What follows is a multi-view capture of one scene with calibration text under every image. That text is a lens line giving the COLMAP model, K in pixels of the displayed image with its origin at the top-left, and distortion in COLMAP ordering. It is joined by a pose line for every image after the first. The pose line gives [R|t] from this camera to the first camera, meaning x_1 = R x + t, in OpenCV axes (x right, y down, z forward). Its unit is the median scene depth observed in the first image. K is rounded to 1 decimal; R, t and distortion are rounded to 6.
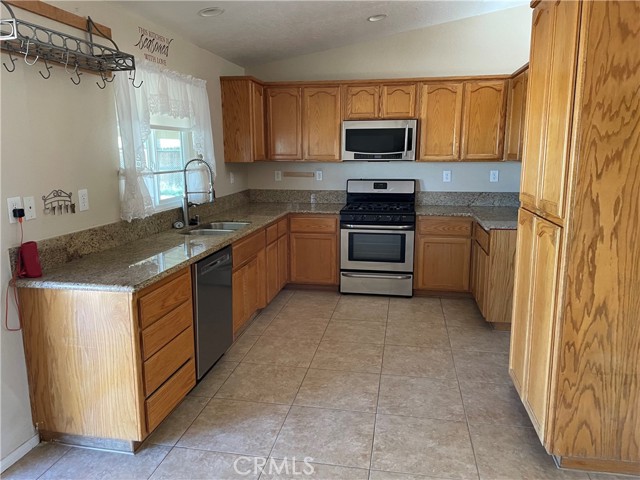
lens RADIAL K [[480.1, 0, 315.1], [0, 480.1, 242.1], [0, 0, 1]] dist [0.044032, -0.010266]
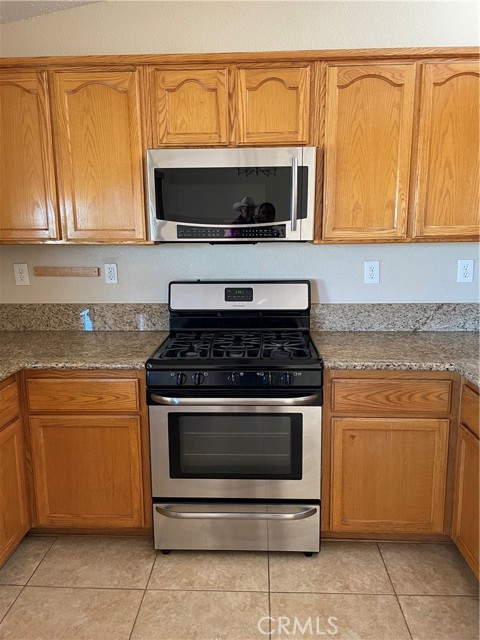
lens RADIAL K [[480.1, 0, 245.4], [0, 480.1, 319.1], [0, 0, 1]] dist [0.044032, -0.010266]
pose [[0.988252, -0.032405, 0.149359, 0.075980], [0.033416, 0.999432, -0.004260, -0.097084], [-0.149136, 0.009201, 0.988774, 0.568868]]
